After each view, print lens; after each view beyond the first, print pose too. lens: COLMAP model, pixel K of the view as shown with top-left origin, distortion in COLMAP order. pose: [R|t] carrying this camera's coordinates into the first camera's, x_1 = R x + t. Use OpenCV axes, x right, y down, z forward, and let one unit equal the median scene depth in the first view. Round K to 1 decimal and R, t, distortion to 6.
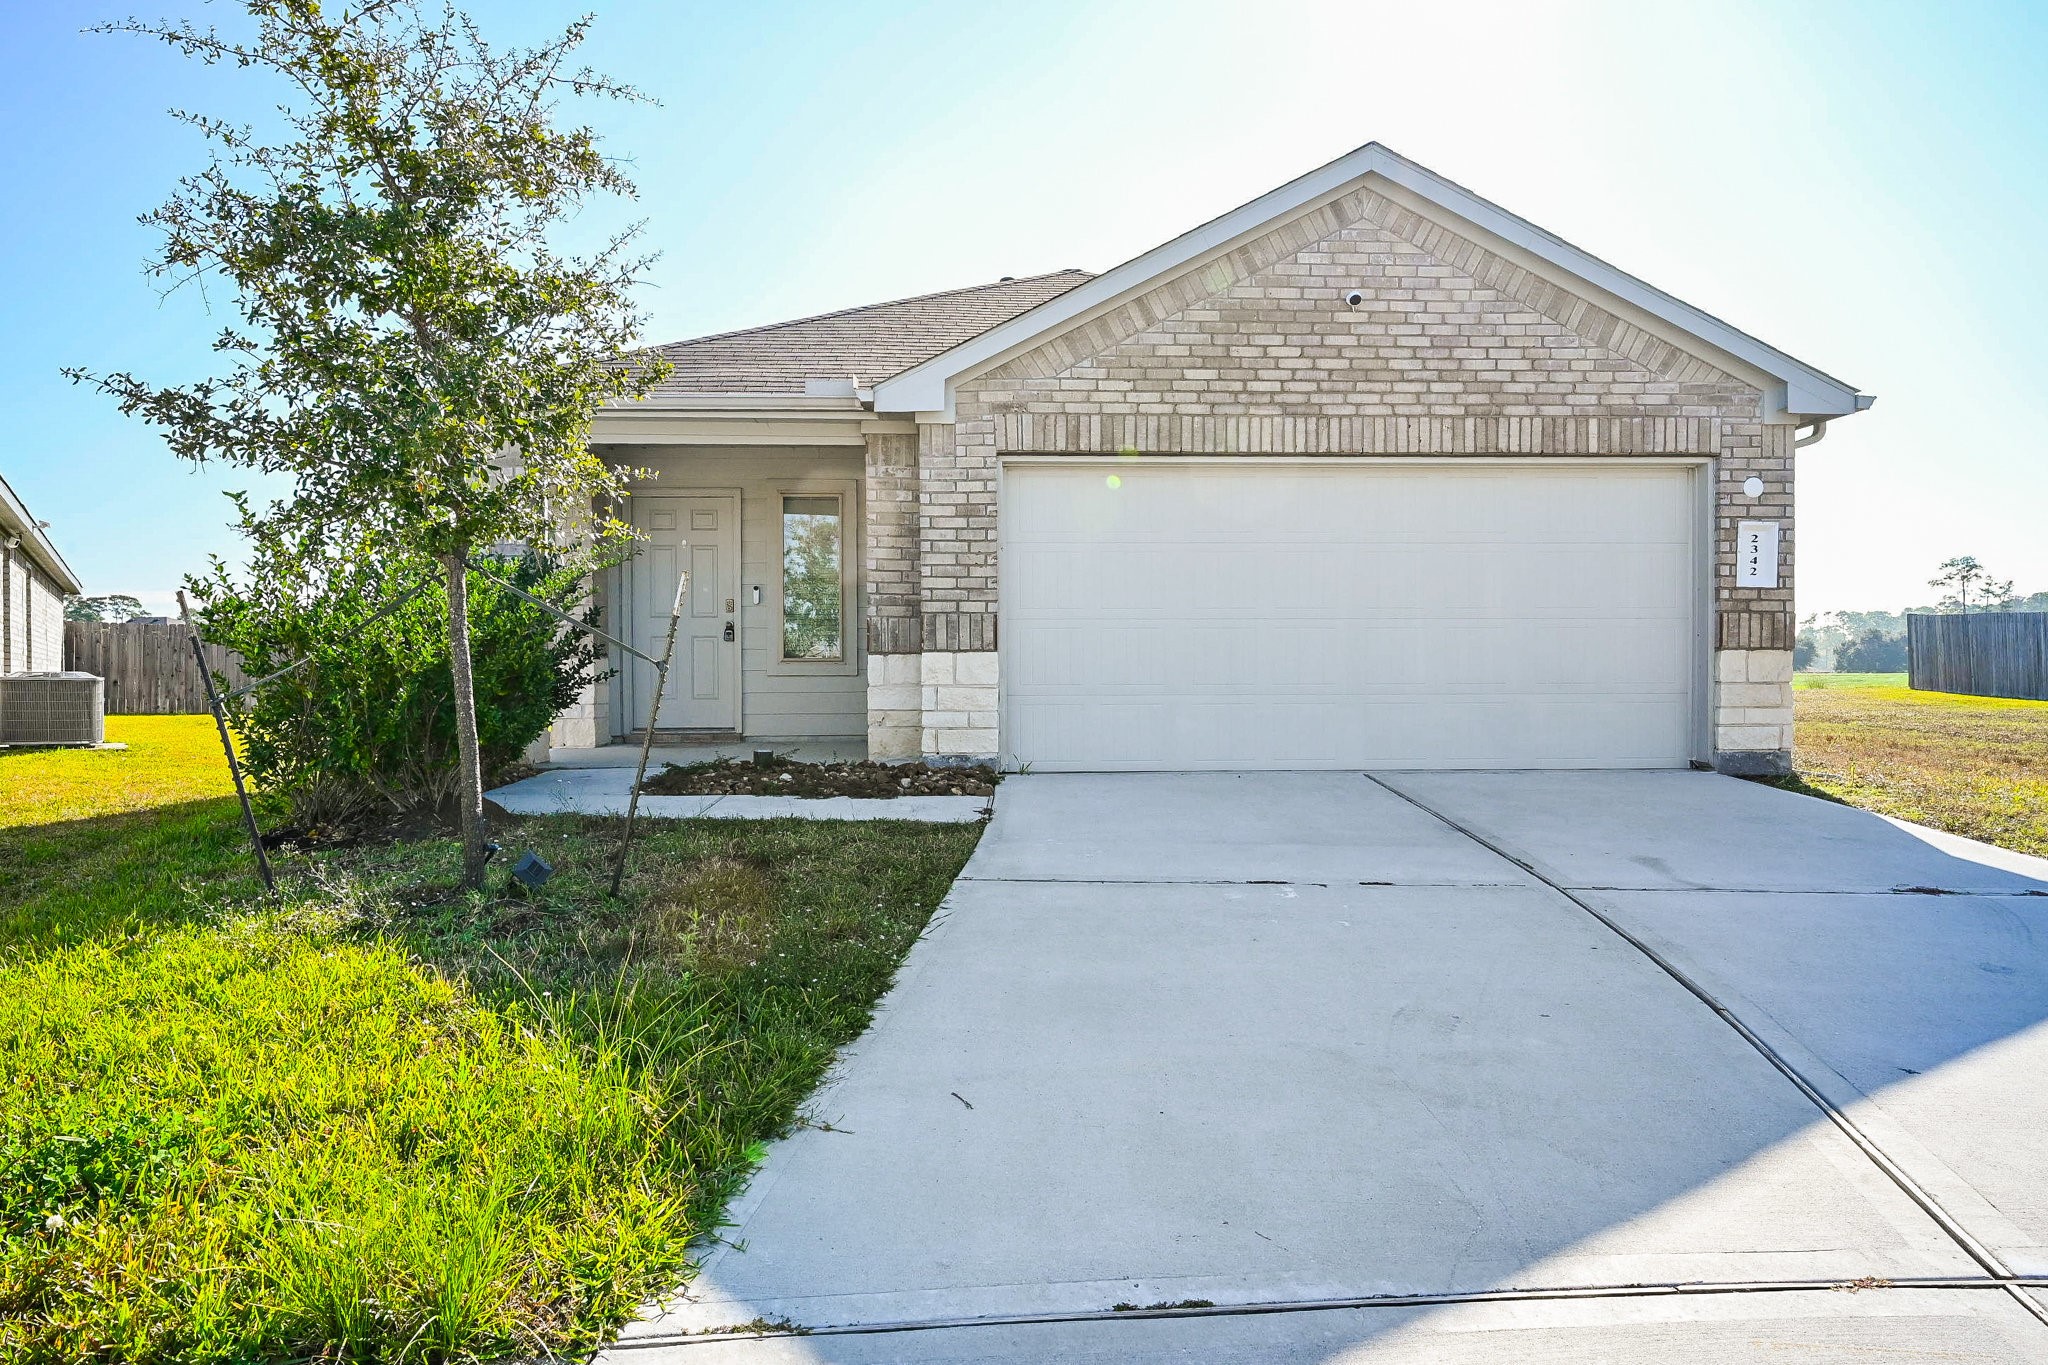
lens RADIAL K [[1249.1, 0, 1070.7], [0, 1249.1, 659.7], [0, 0, 1]] dist [0.004234, -0.000168]
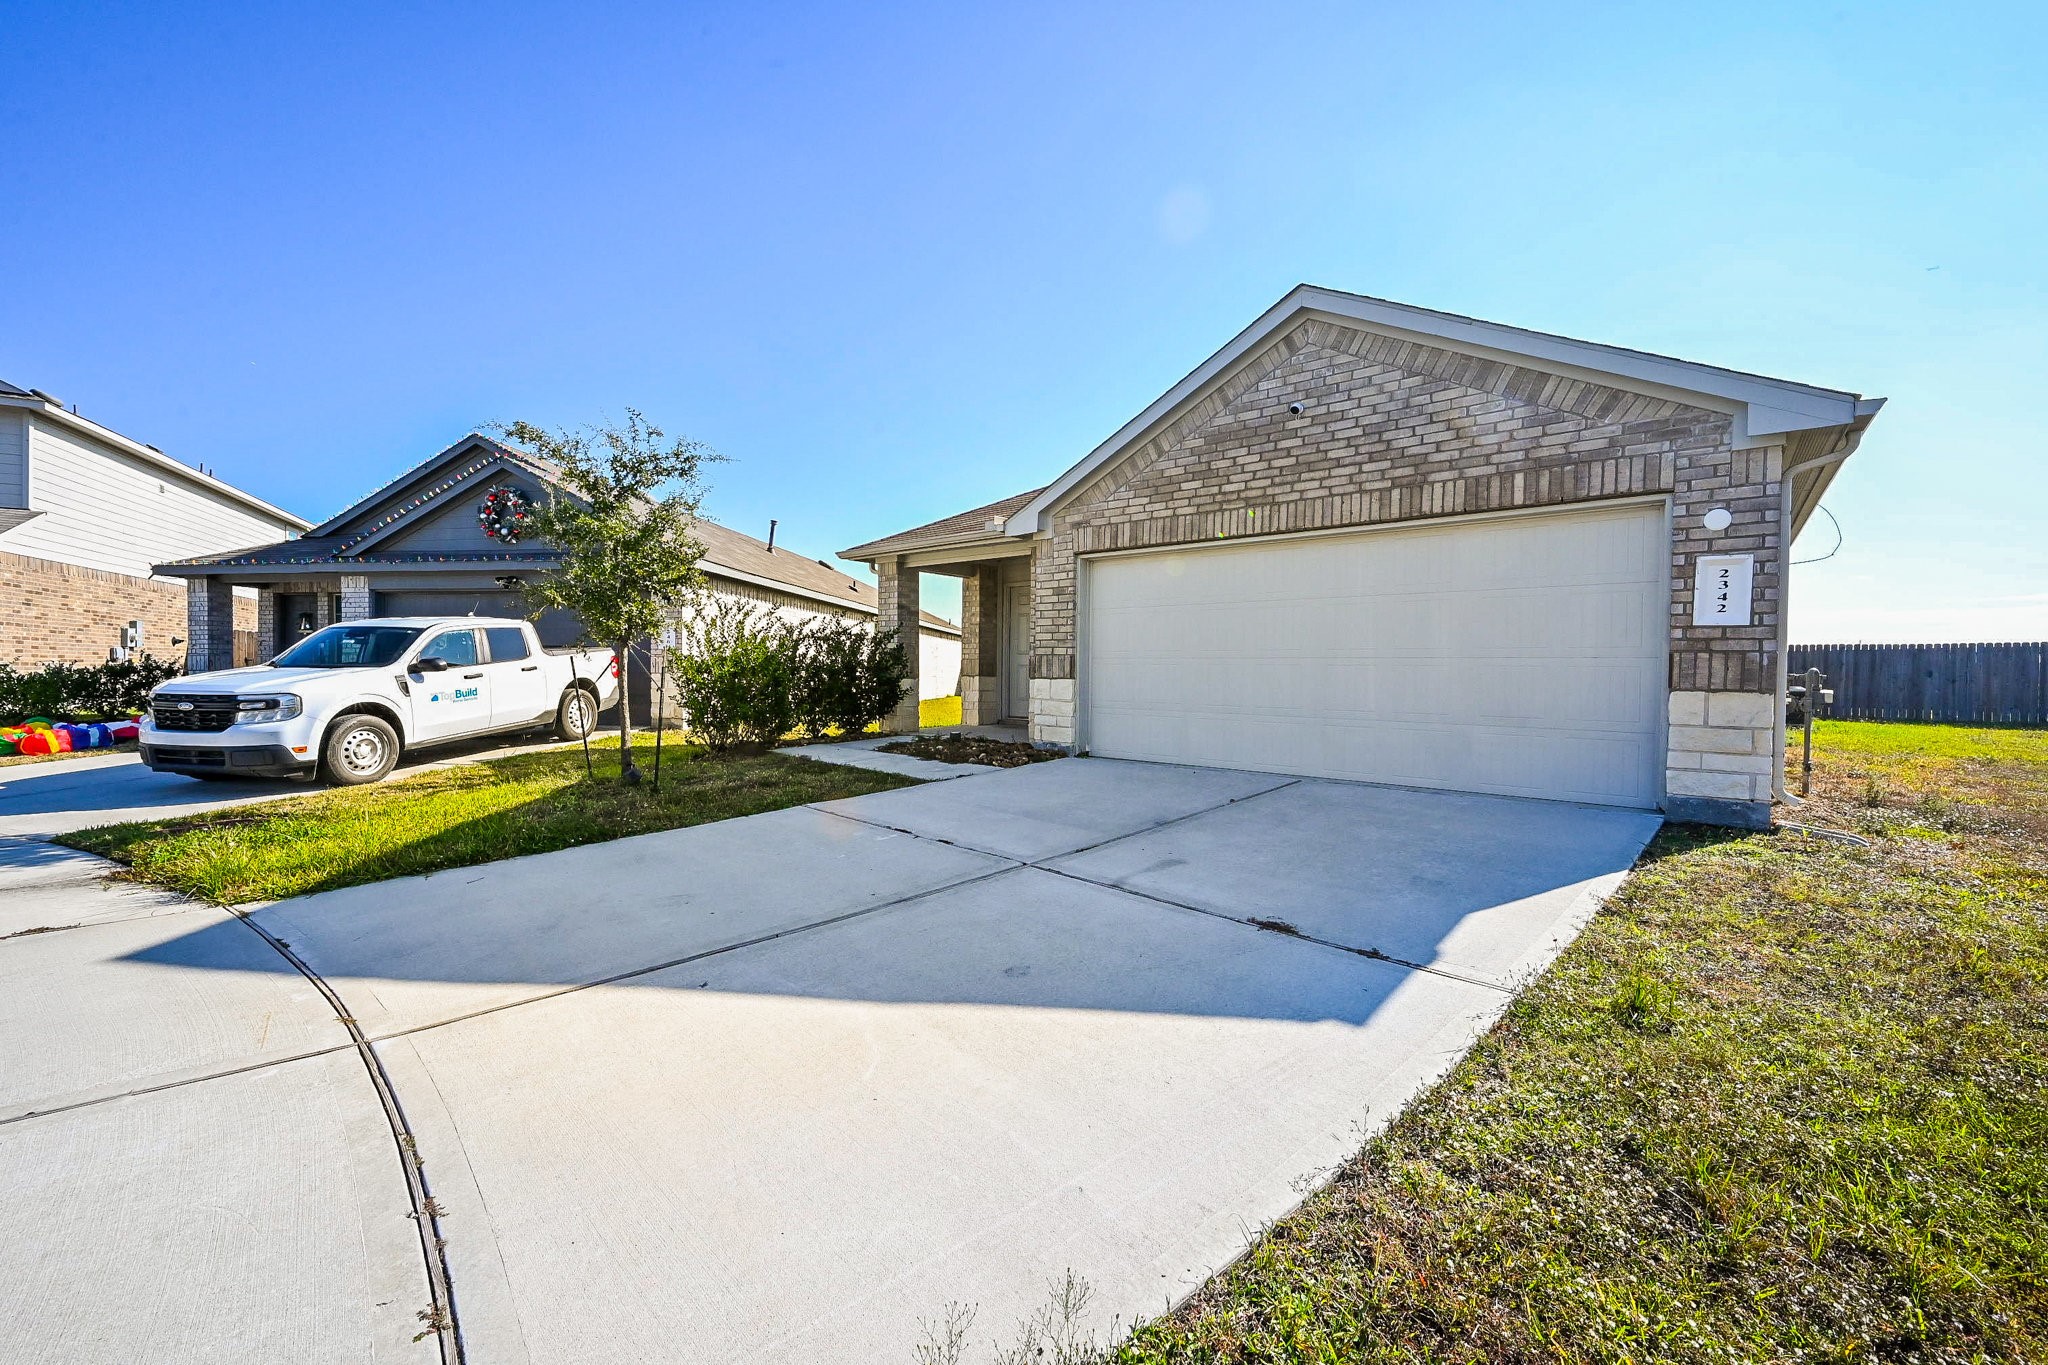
lens RADIAL K [[823.9, 0, 1028.3], [0, 823.9, 669.2], [0, 0, 1]] dist [0.008613, -0.000289]
pose [[0.733407, 0.010564, -0.679708, 0.597269], [-0.008846, 0.999943, 0.005996, -0.024297], [0.679733, 0.001615, 0.733458, 0.189845]]
